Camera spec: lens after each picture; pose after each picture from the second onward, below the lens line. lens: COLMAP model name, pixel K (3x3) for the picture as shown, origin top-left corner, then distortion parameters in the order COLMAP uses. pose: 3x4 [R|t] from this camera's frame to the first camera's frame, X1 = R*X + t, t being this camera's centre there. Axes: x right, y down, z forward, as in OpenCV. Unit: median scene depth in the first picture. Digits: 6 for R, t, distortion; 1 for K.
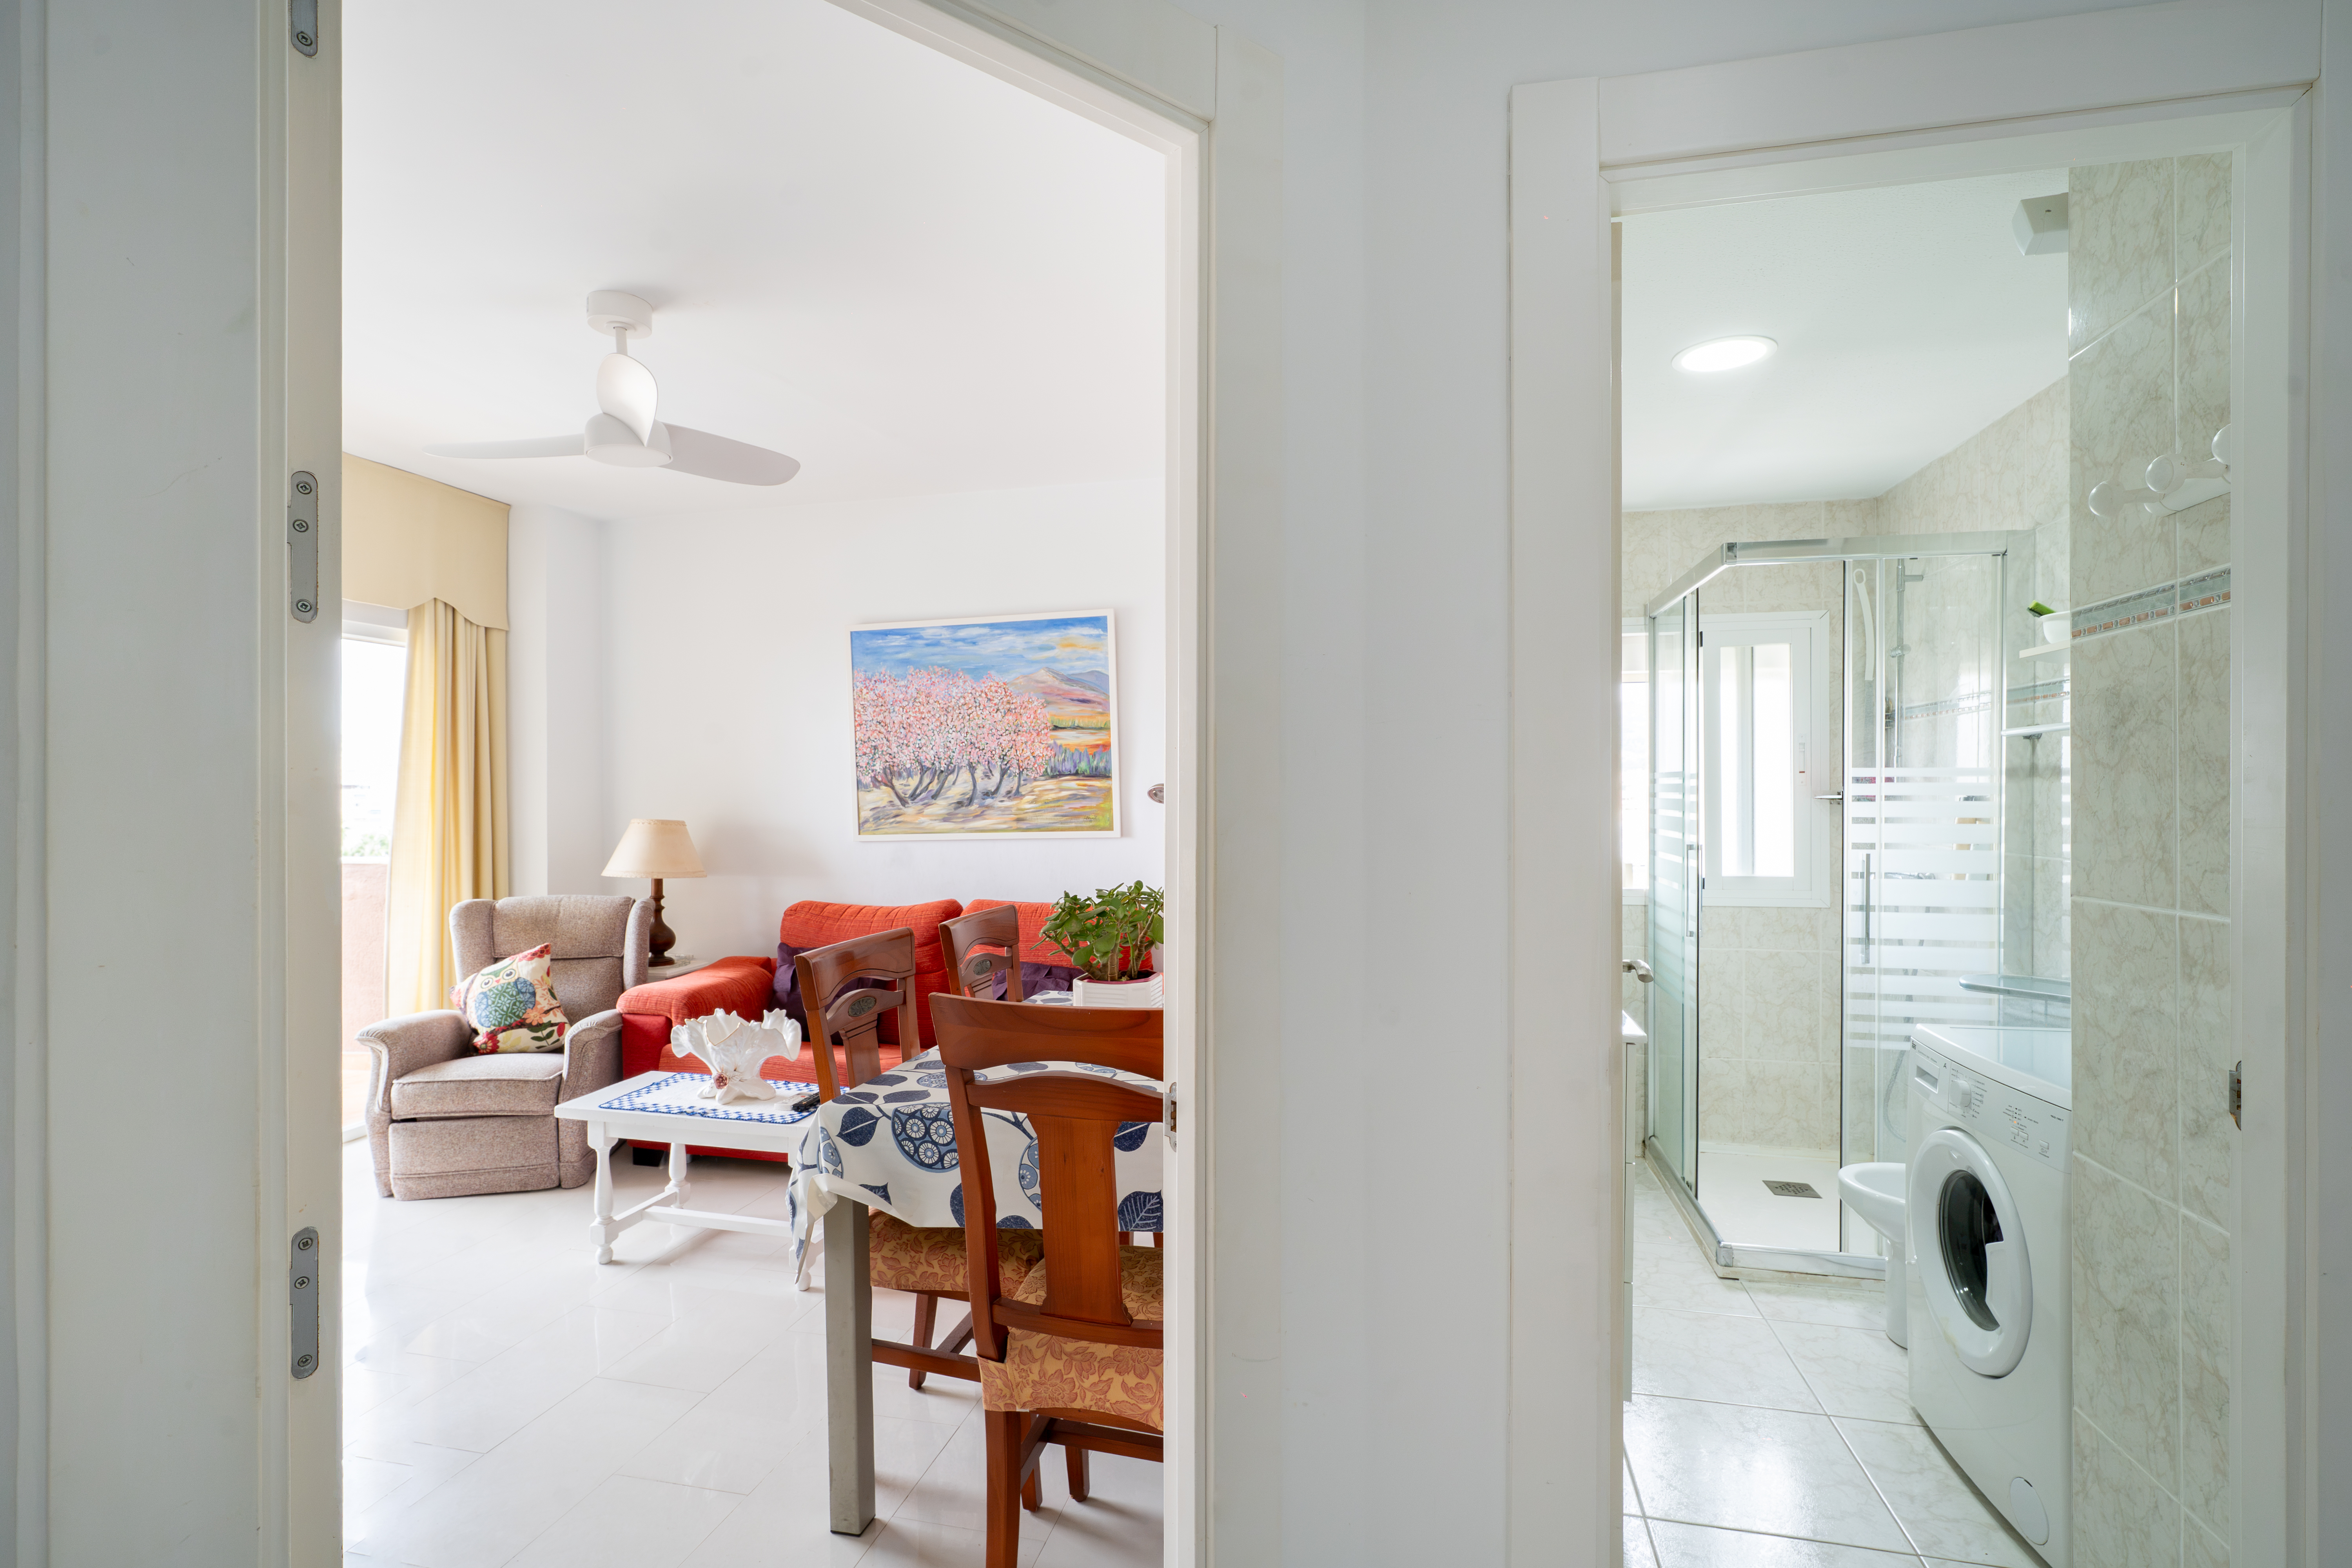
lens RADIAL K [[1121.4, 0, 1146.1], [0, 1121.4, 792.1], [0, 0, 1]] dist [0.008565, -0.002766]
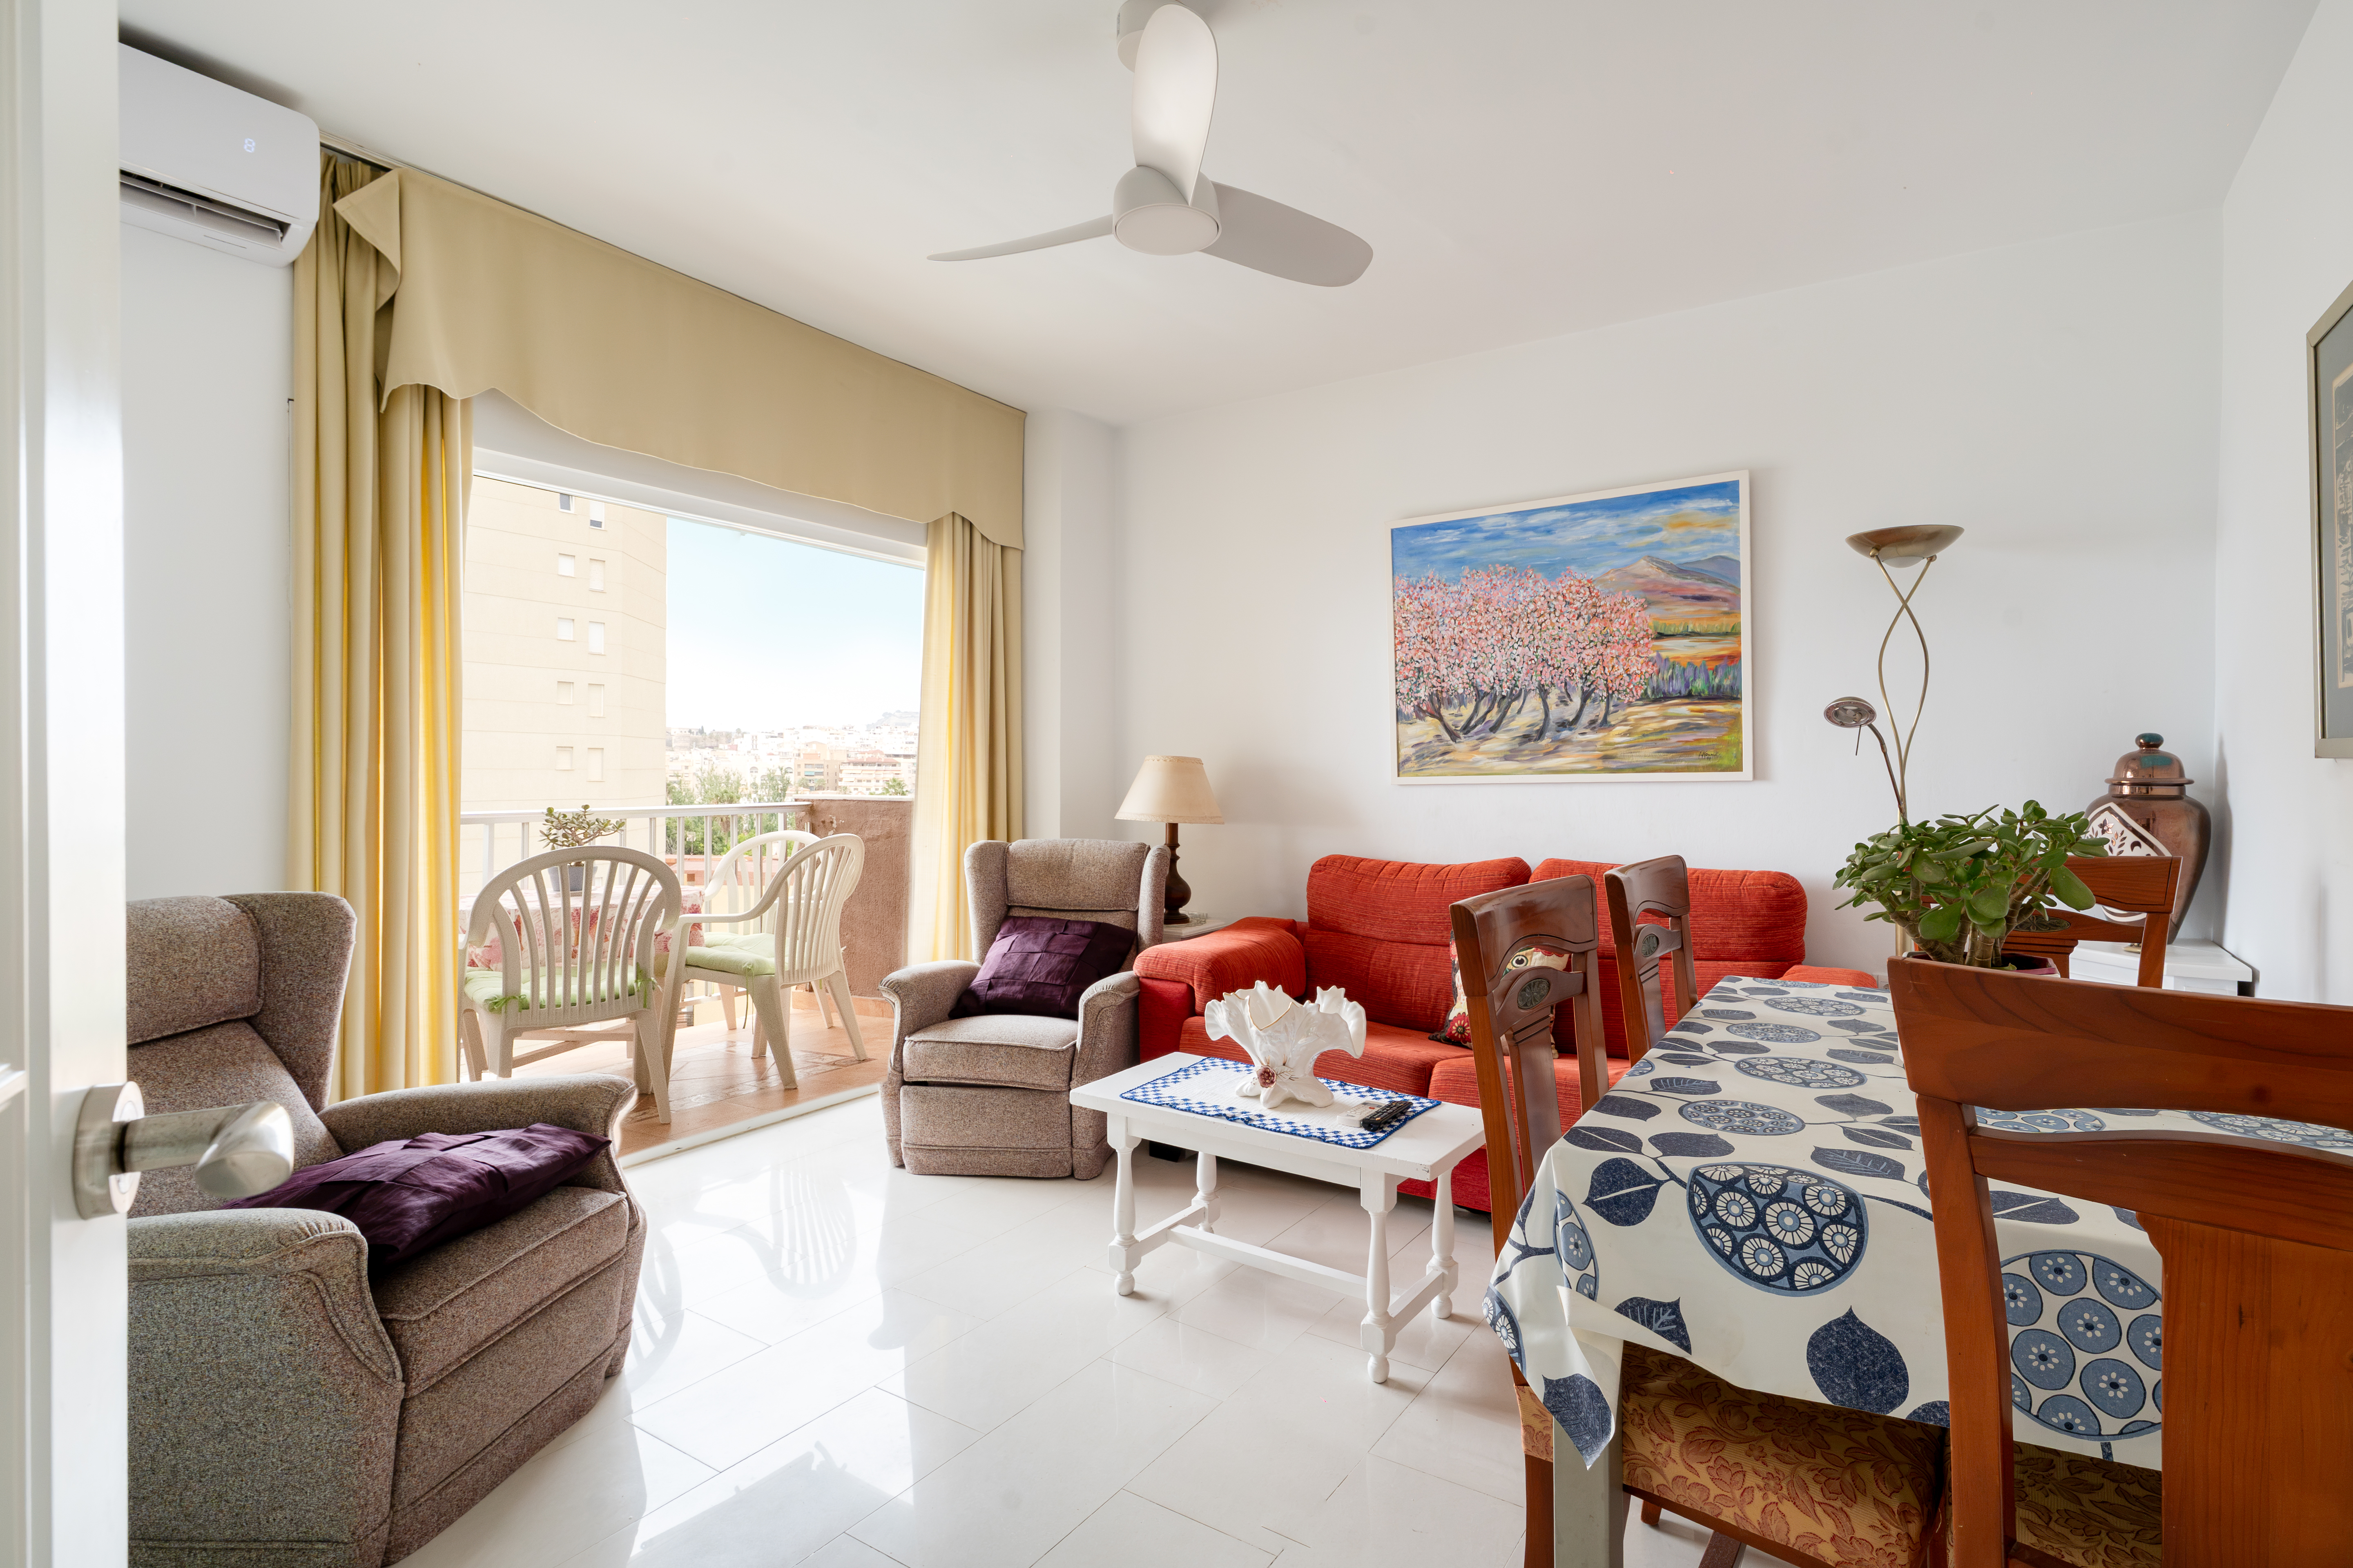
lens RADIAL K [[1121.7, 0, 1237.9], [0, 1121.7, 796.7], [0, 0, 1]] dist [0.008565, -0.002766]
pose [[0.948487, 0.010604, -0.316639, -0.117244], [-0.007275, 0.999905, 0.011696, 0.048173], [0.316733, -0.008790, 0.948474, 0.199893]]
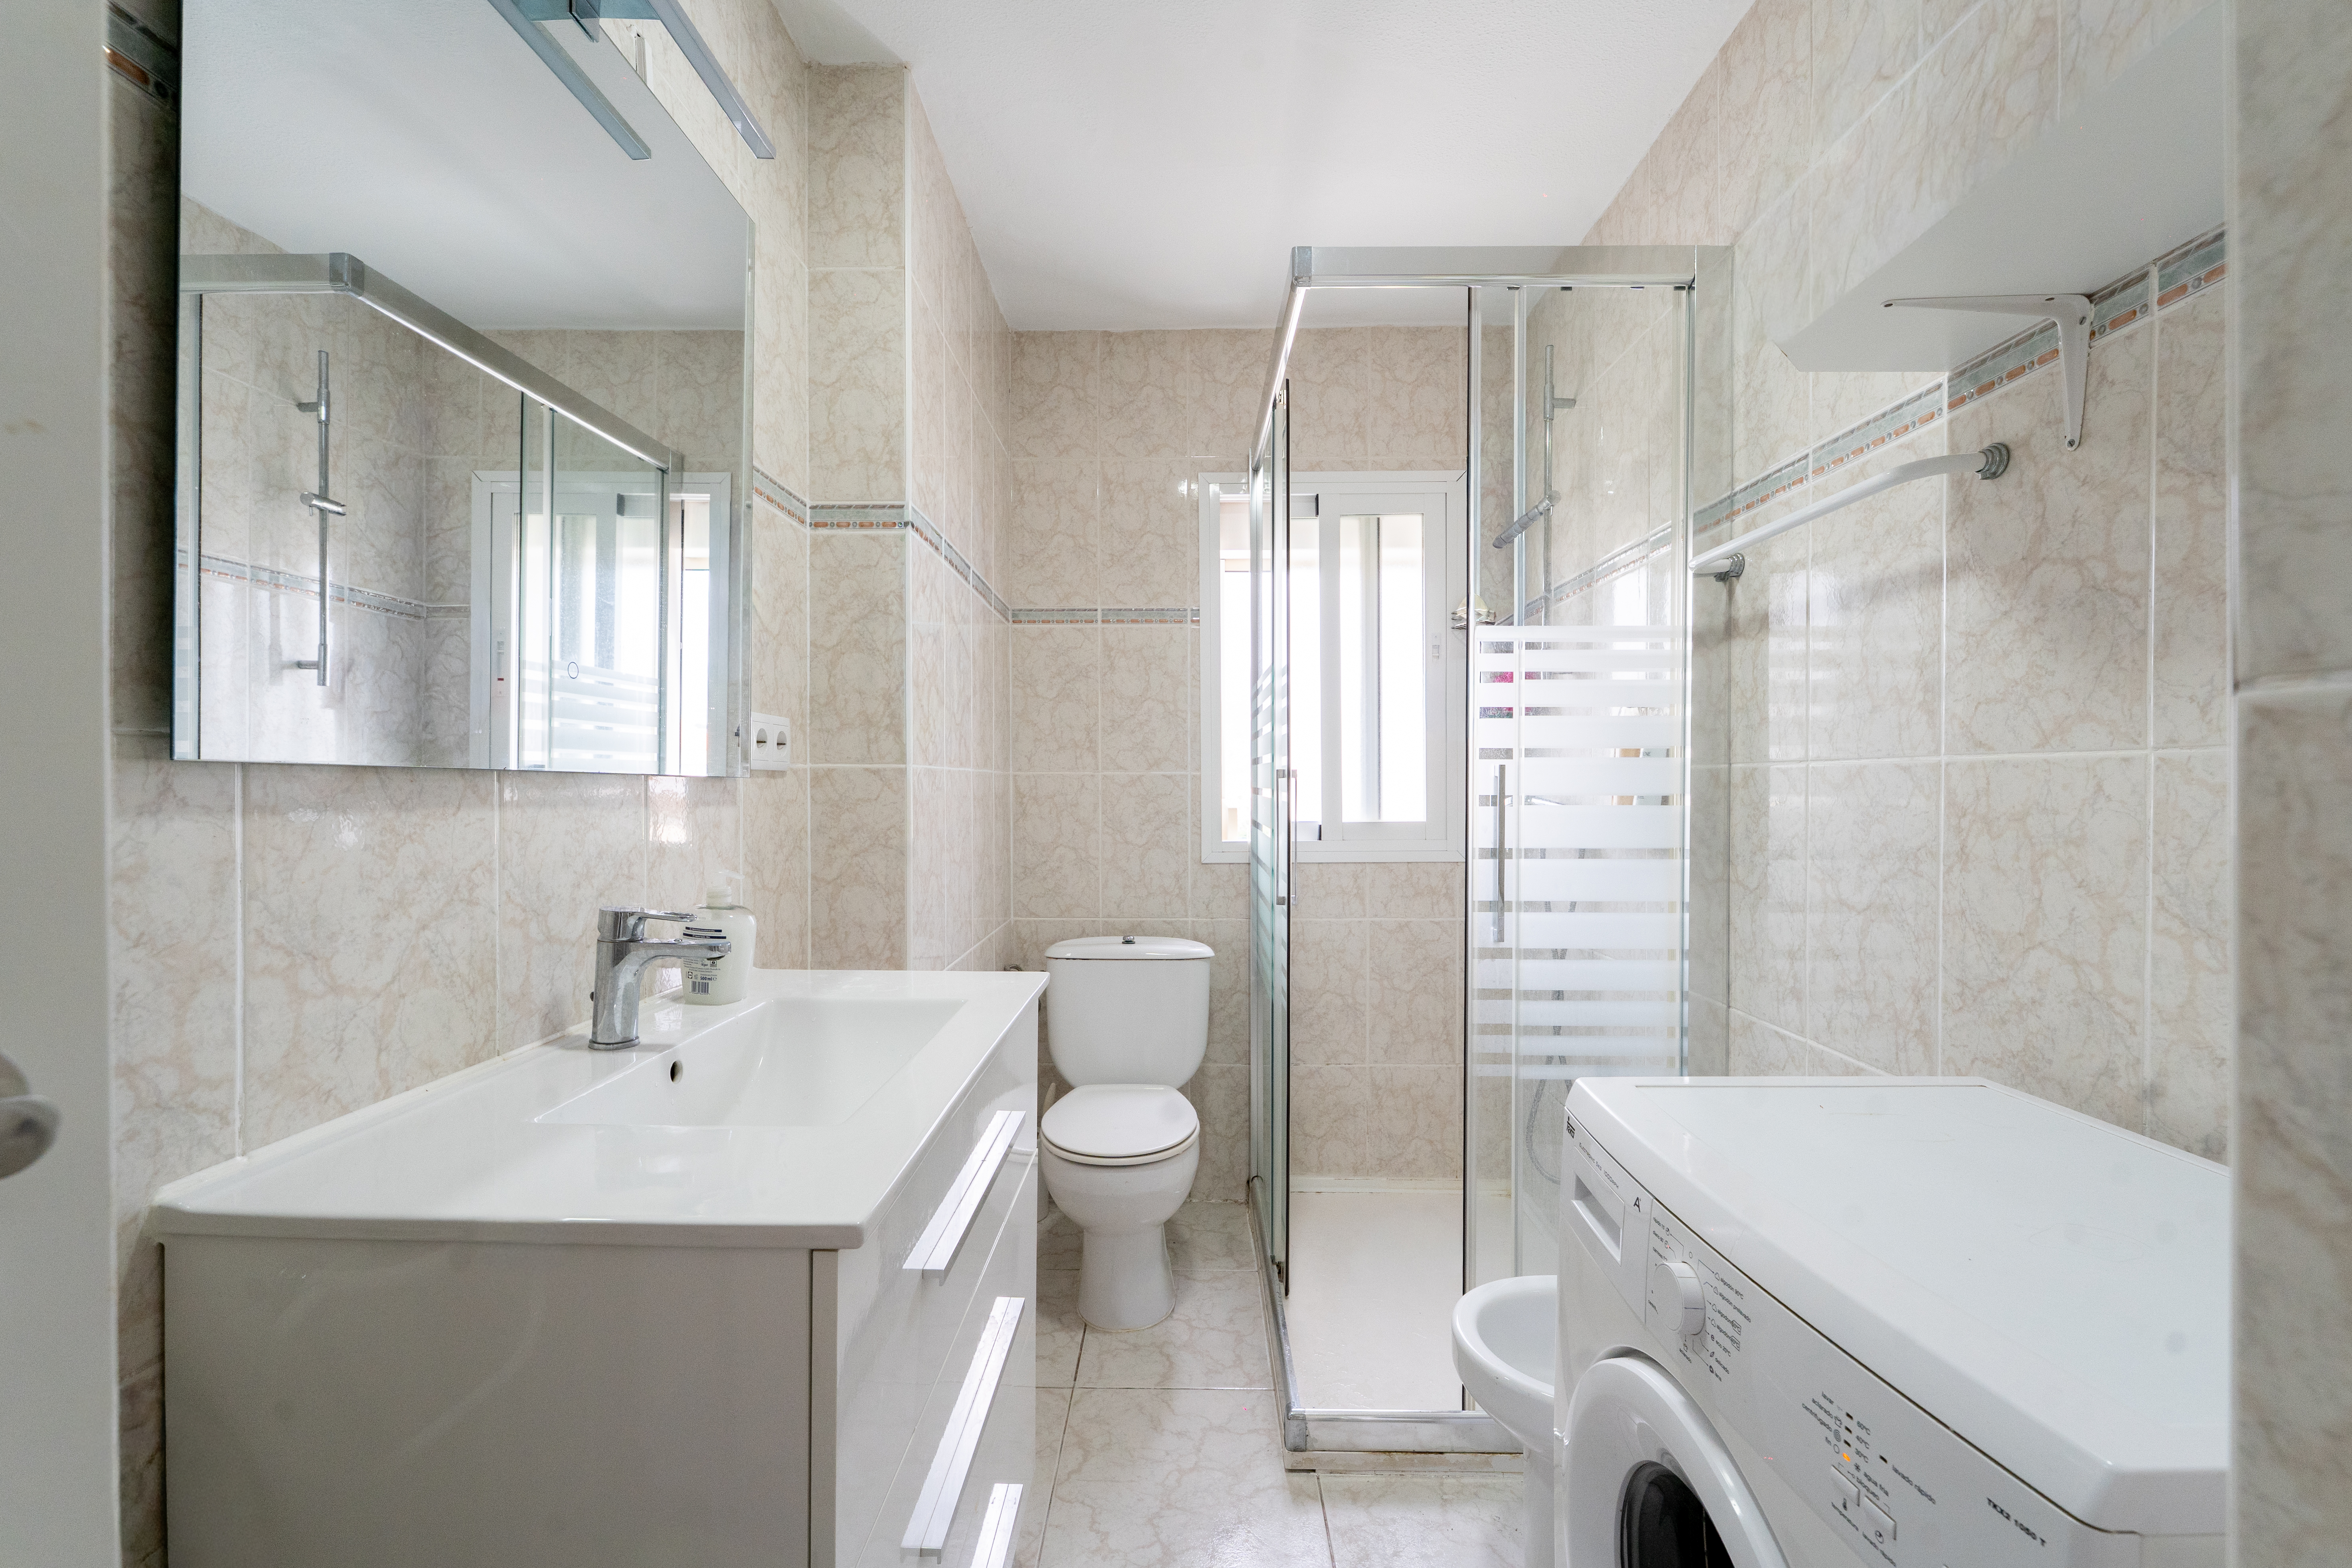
lens RADIAL K [[1017.2, 0, 1214.5], [0, 1017.2, 766.5], [0, 0, 1]] dist [0.004716, -0.001733]
pose [[0.963172, 0.008331, 0.268756, 0.251849], [-0.004692, 0.999888, -0.014179, 0.047983], [-0.268844, 0.012396, 0.963104, 0.373613]]
